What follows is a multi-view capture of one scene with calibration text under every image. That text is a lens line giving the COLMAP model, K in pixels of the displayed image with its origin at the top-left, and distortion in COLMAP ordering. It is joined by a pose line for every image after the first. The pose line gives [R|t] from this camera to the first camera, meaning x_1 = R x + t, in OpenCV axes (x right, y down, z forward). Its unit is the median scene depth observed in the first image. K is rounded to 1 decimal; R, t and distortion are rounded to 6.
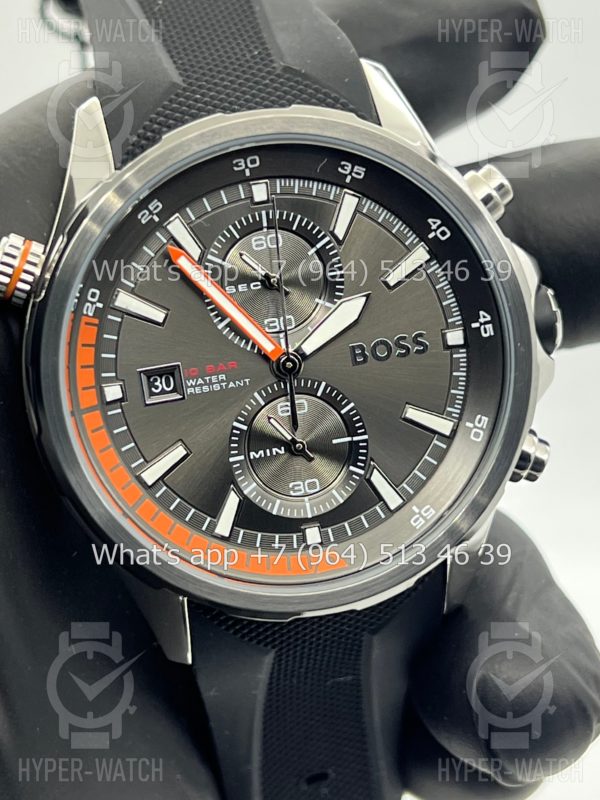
lens RADIAL K [[1869.8, 0, 301.5], [0, 1869.8, 400.4], [0, 0, 1]] dist [0.149604, 0.000000]
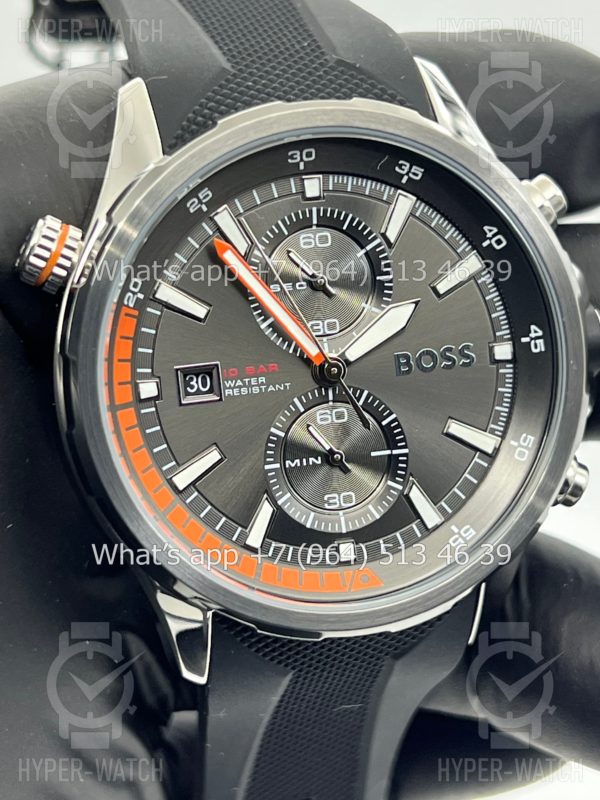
lens RADIAL K [[1869.8, 0, 293.8], [0, 1869.8, 398.4], [0, 0, 1]] dist [0.149604, 0.000000]
pose [[0.995348, 0.051641, 0.081331, -0.102476], [-0.049961, 0.998496, -0.022560, 0.017495], [-0.082374, 0.018392, 0.996432, 0.054931]]
